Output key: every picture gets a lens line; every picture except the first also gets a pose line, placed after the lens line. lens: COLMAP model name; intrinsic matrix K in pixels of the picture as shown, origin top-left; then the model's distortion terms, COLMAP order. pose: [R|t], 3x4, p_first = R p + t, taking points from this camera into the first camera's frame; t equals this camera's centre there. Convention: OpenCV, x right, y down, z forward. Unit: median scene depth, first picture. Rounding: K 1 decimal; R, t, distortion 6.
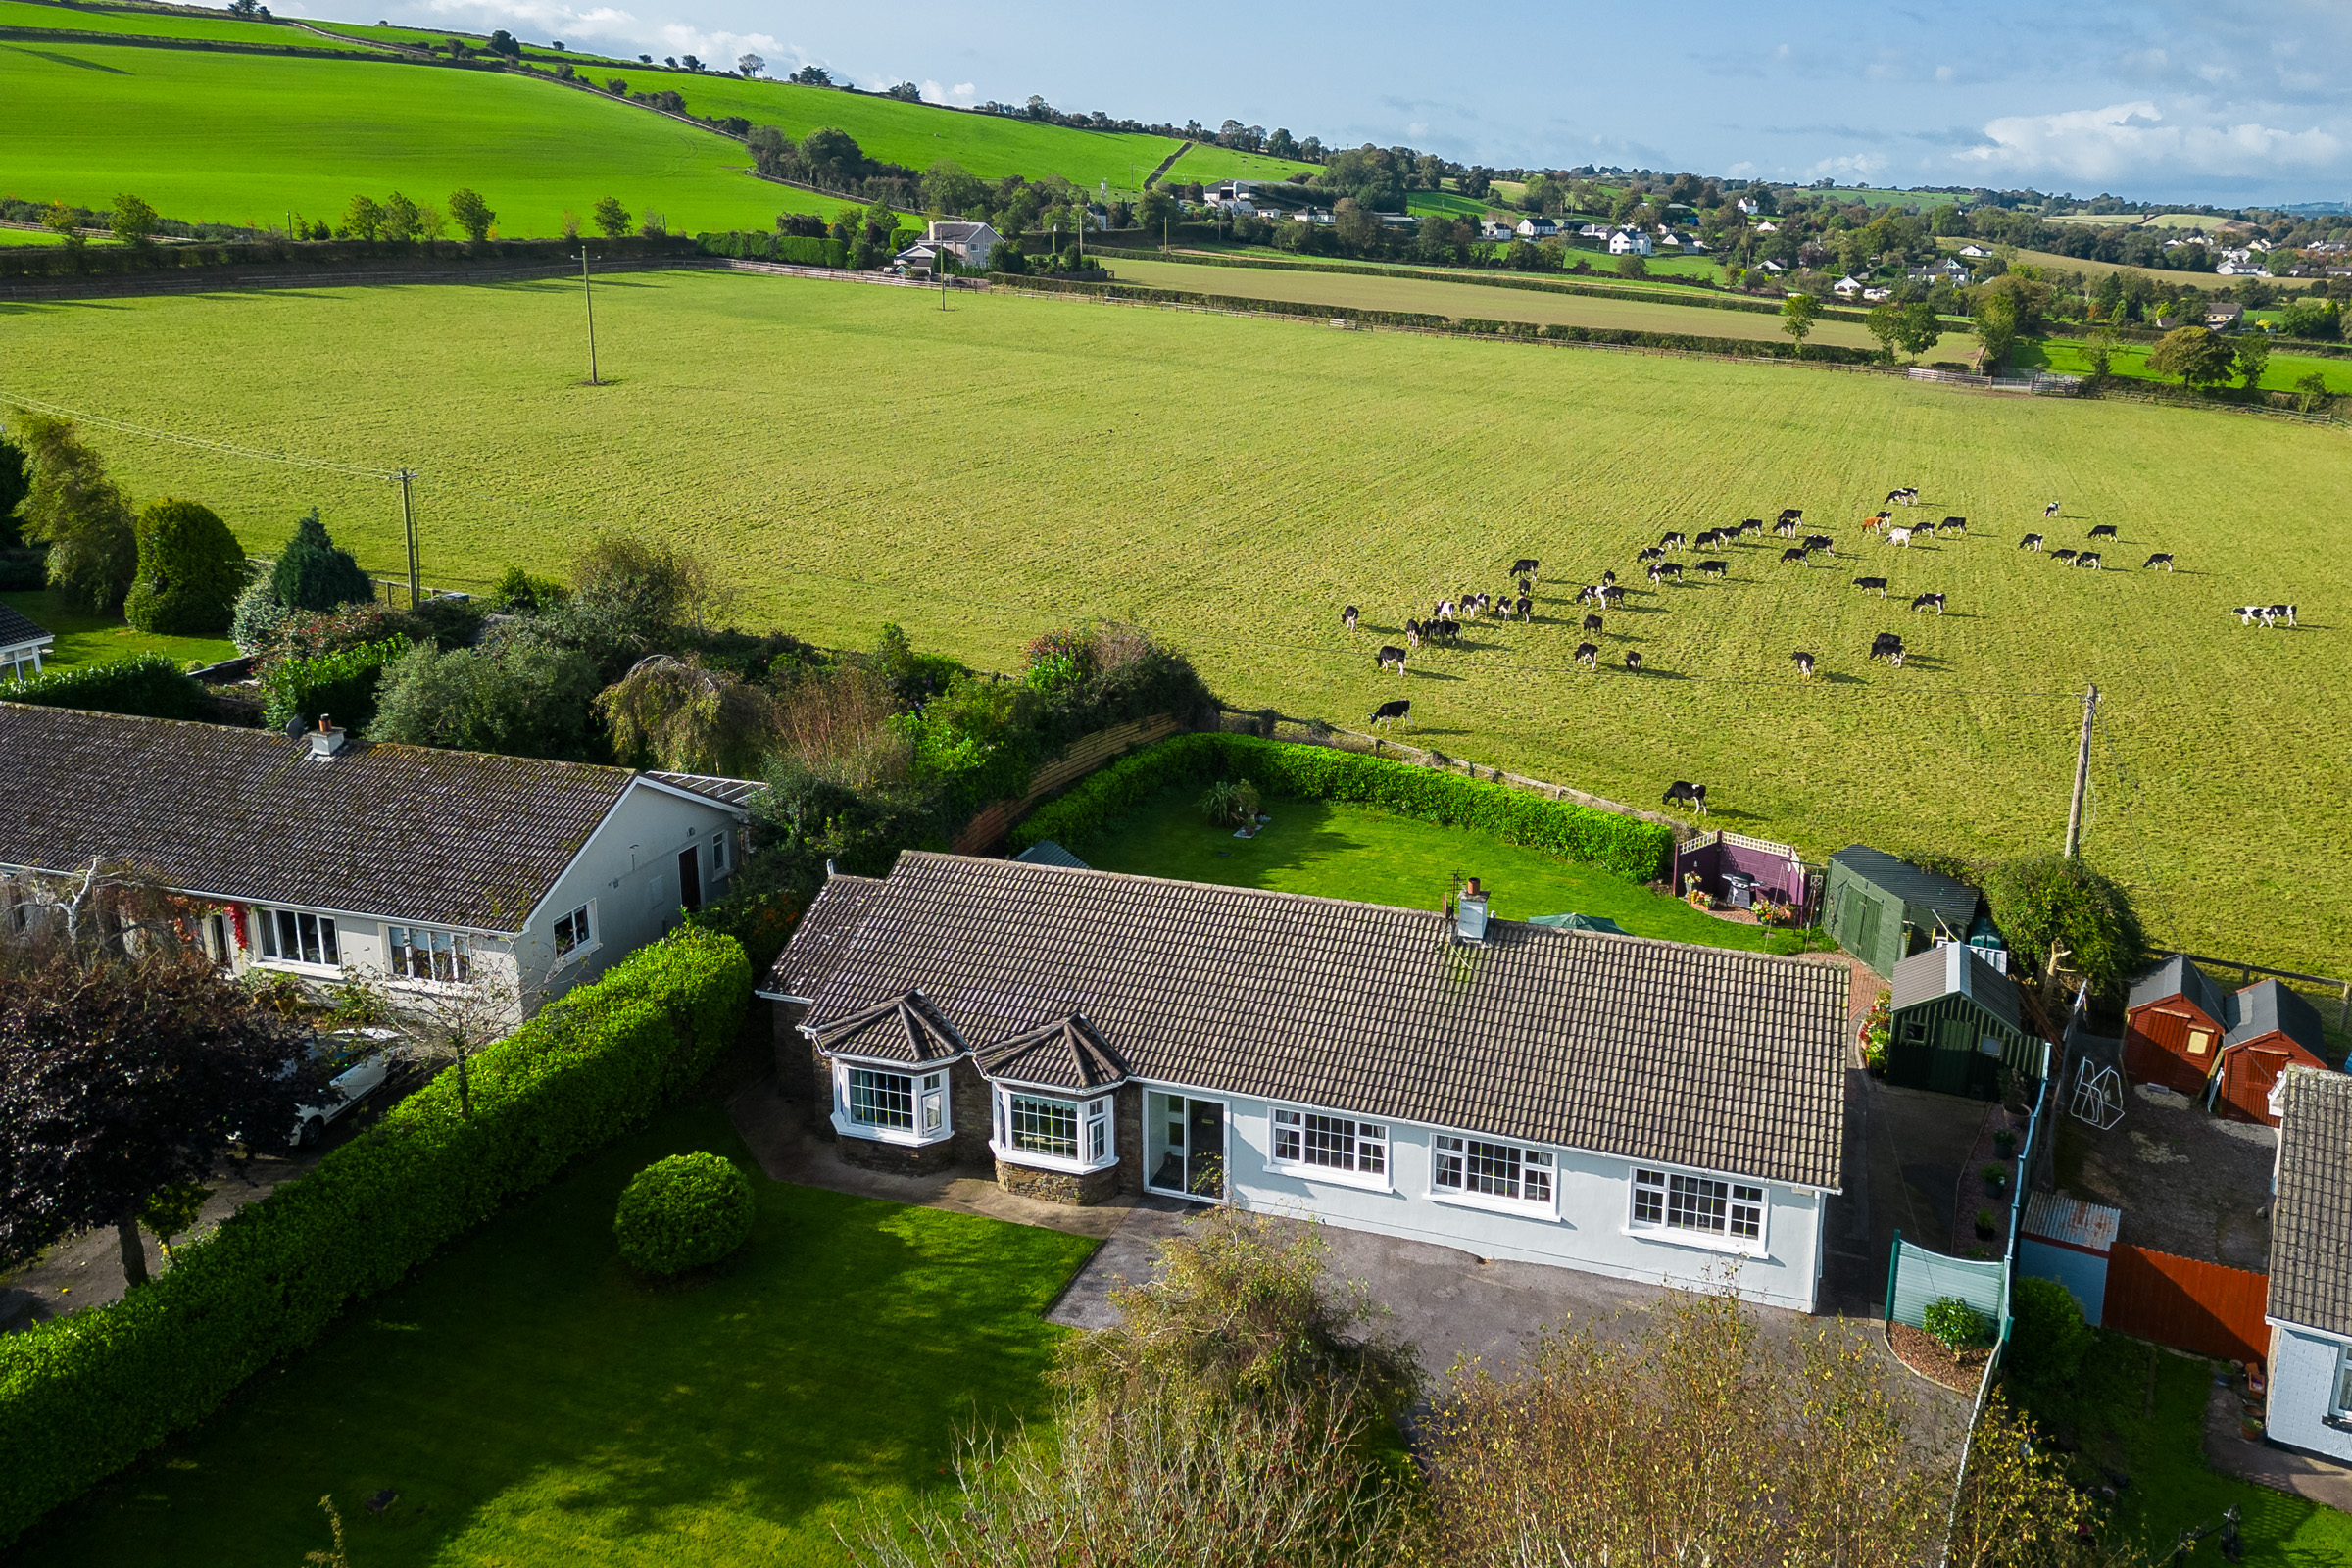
lens RADIAL K [[1778.9, 0, 1288.8], [0, 1778.9, 684.4], [0, 0, 1]] dist [0.073793, -0.064950]
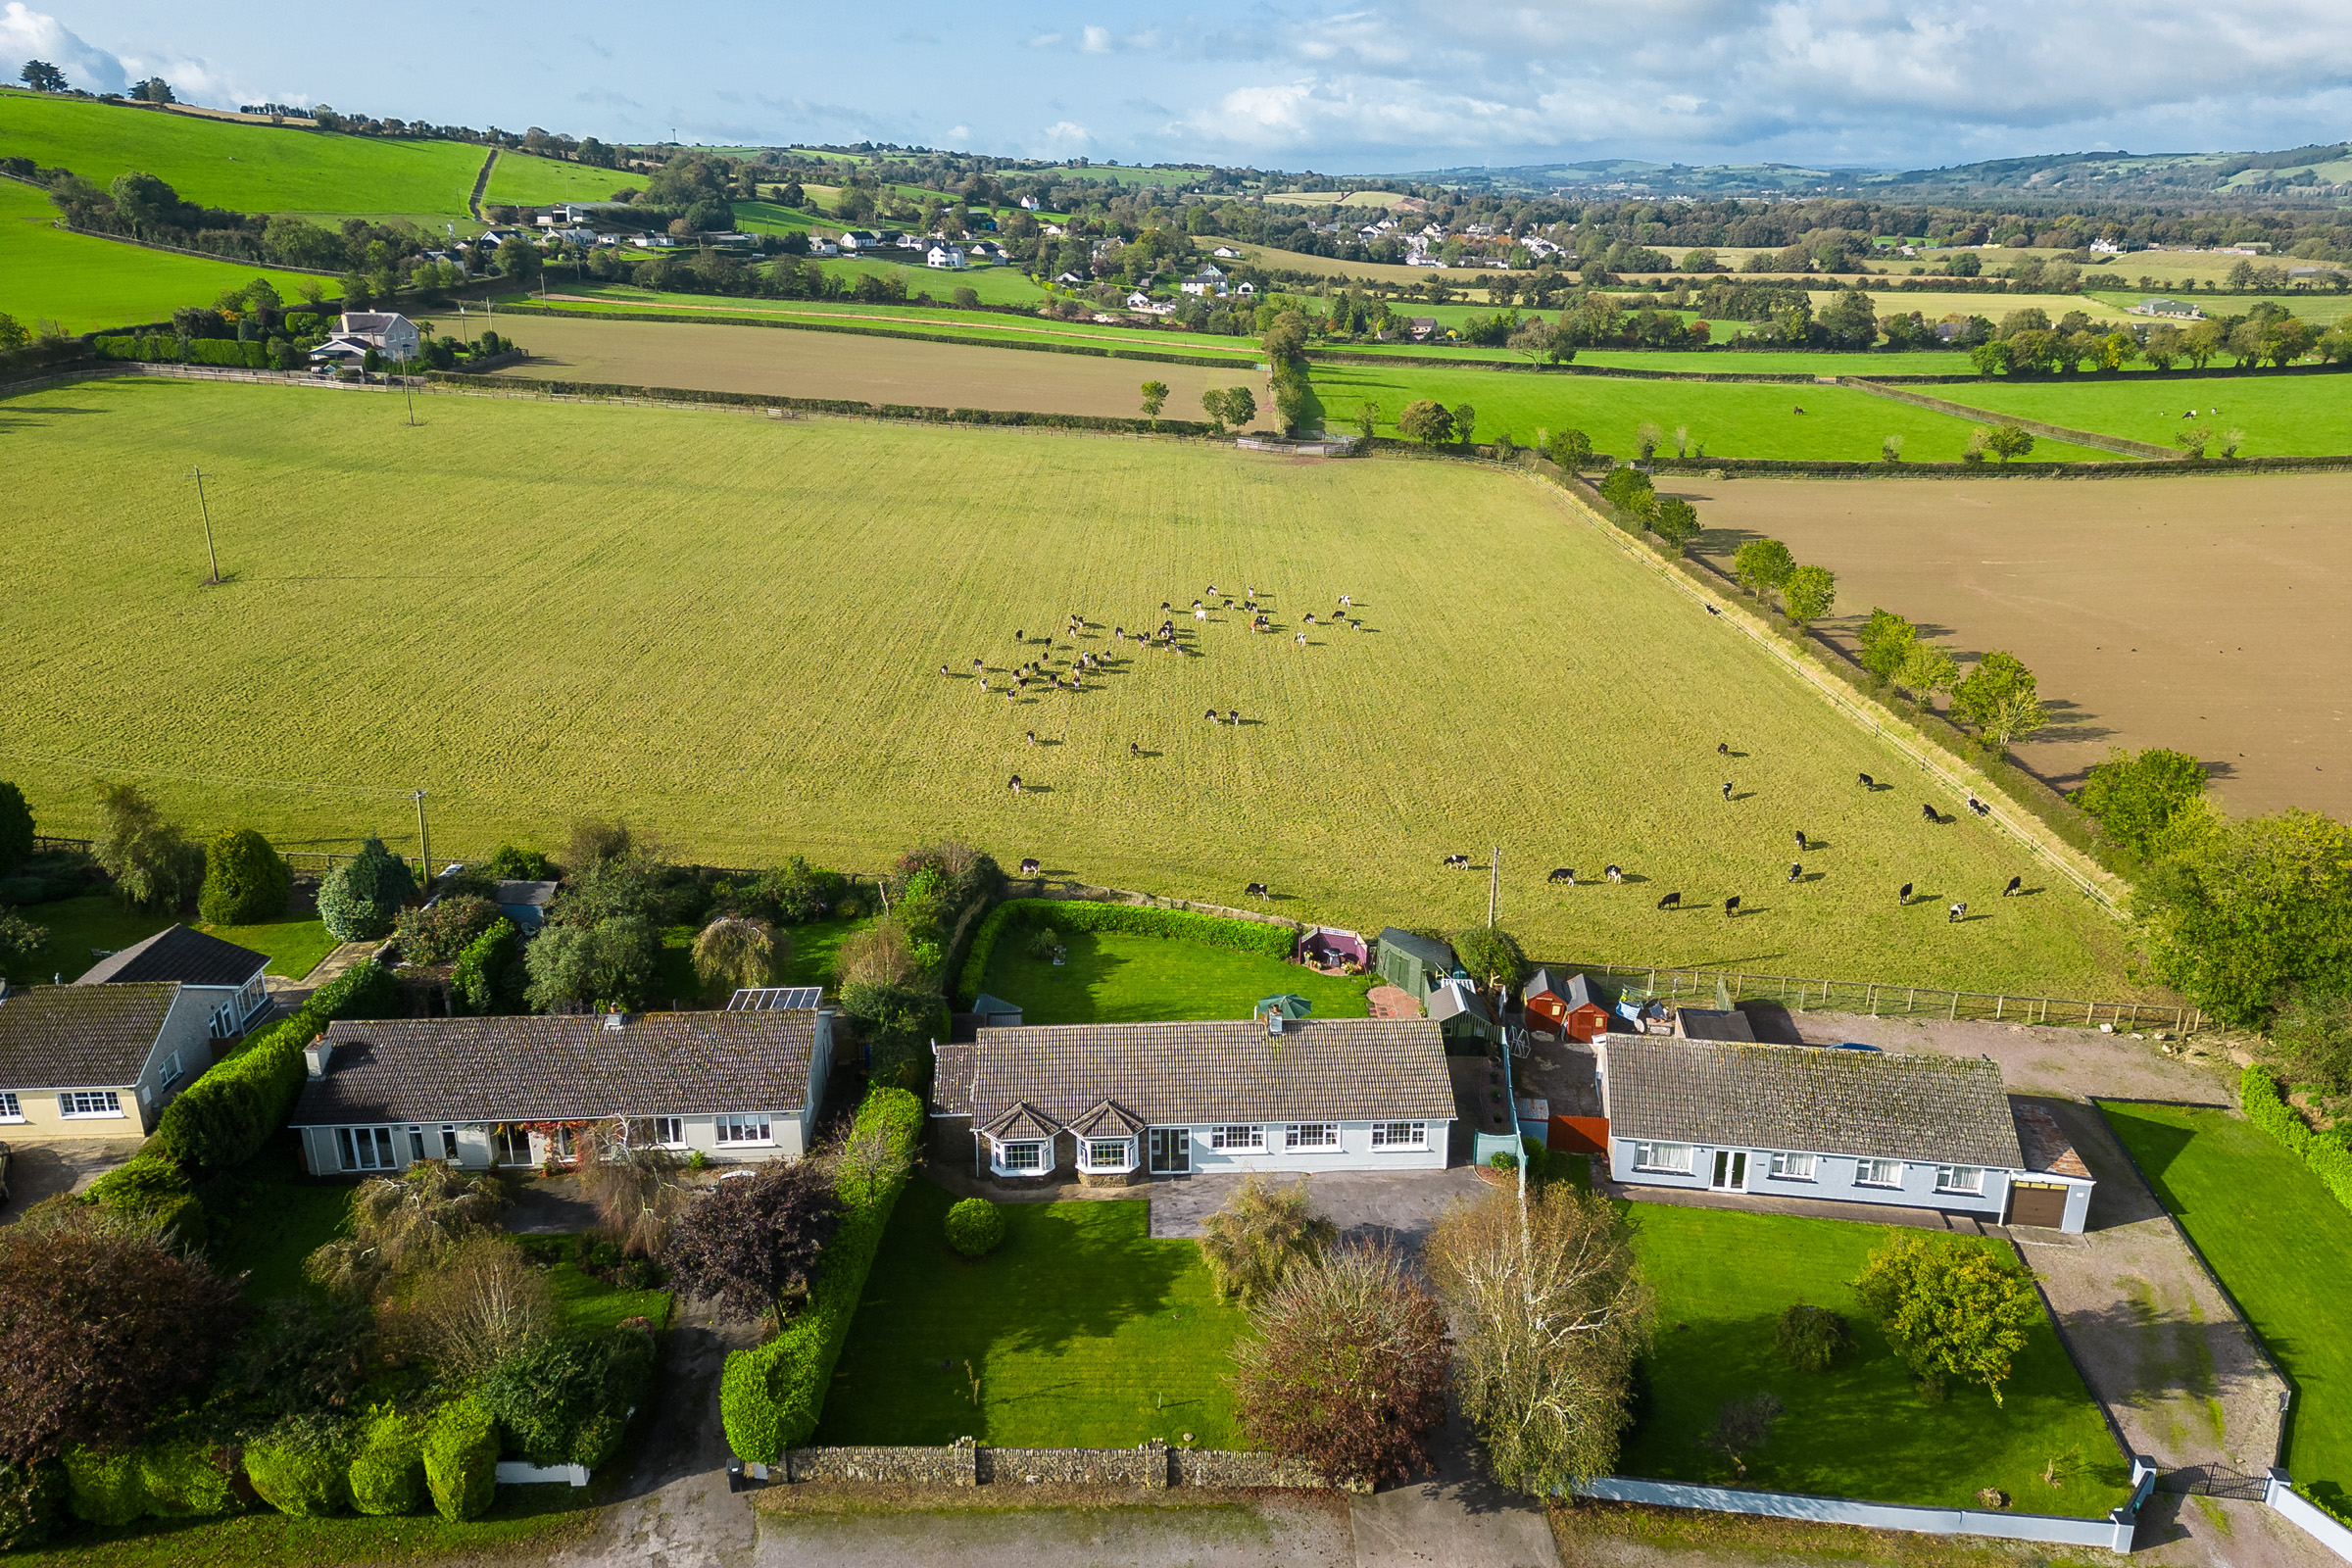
lens RADIAL K [[1621.3, 0, 1176.0], [0, 1621.3, 784.0], [0, 0, 1]] dist [0.109579, -0.124423]
pose [[0.942792, -0.126801, 0.308325, -0.416023], [0.095663, 0.988847, 0.114154, -0.280580], [-0.319361, -0.078129, 0.944407, -0.577583]]
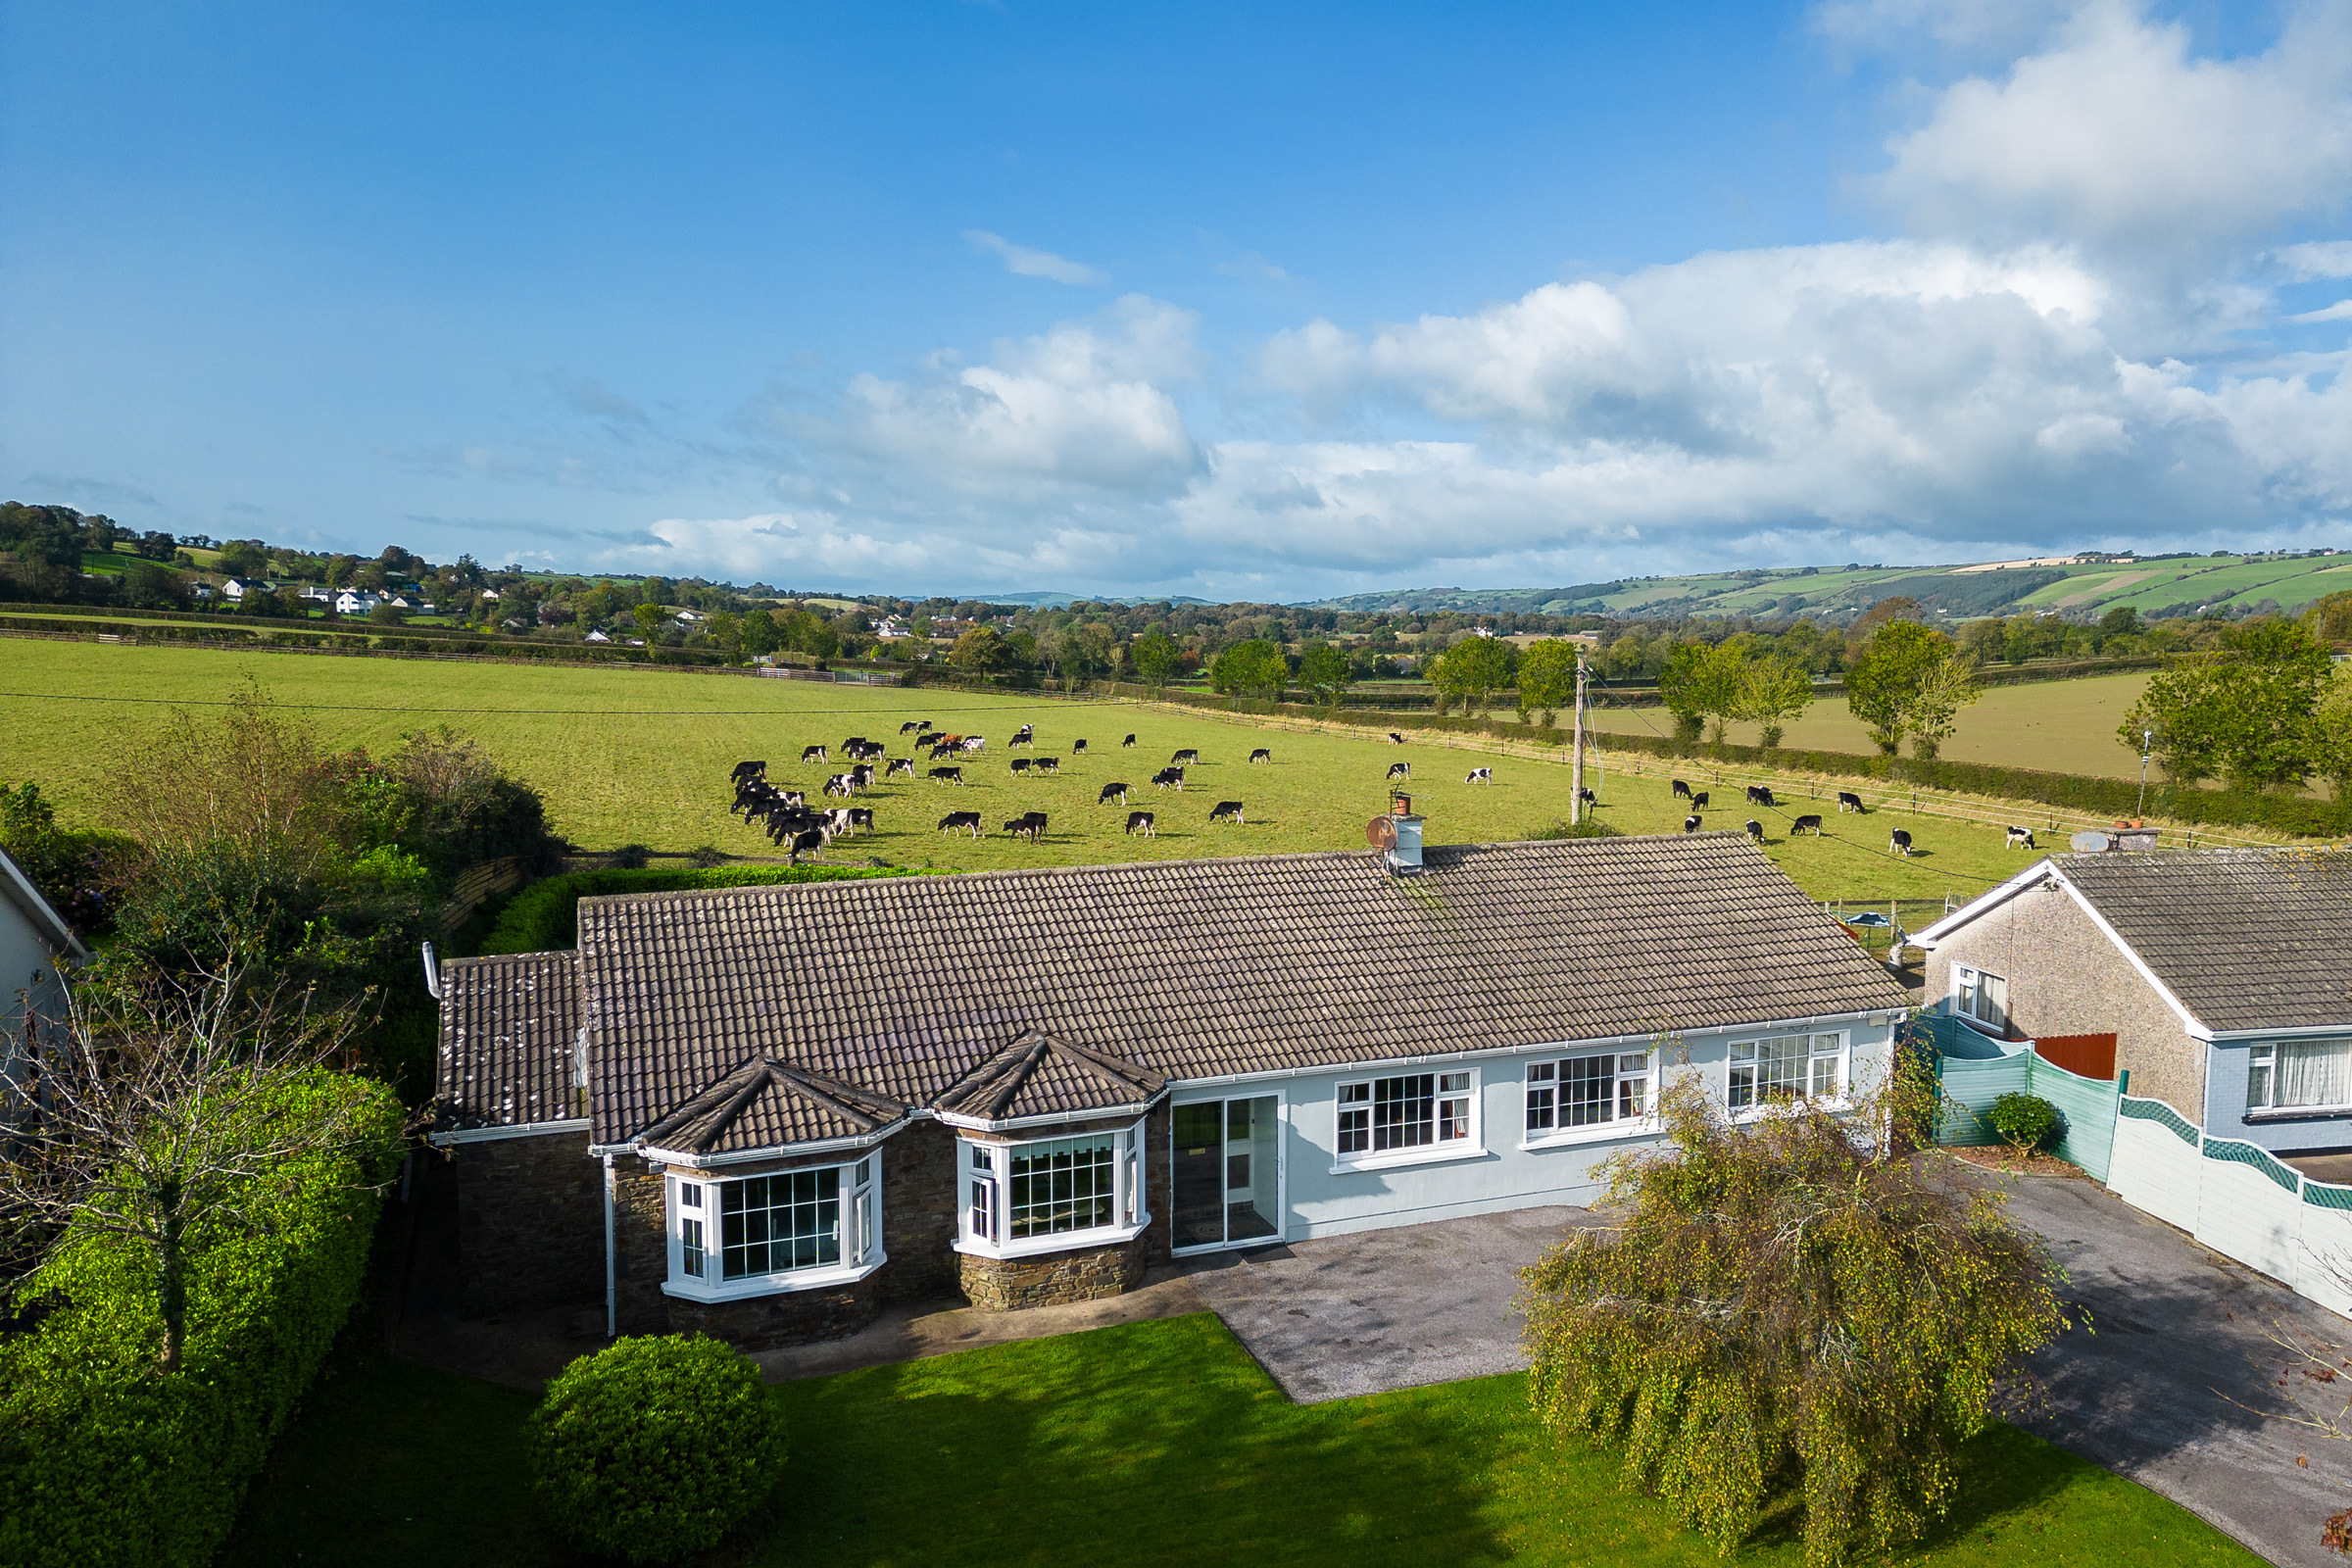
lens RADIAL K [[1621.3, 0, 1176.0], [0, 1621.3, 784.0], [0, 0, 1]] dist [0.109579, -0.124423]
pose [[0.784691, -0.067437, 0.616208, -0.322633], [0.157398, 0.983162, -0.092837, 0.110851], [-0.599572, 0.169838, 0.782093, 0.320796]]
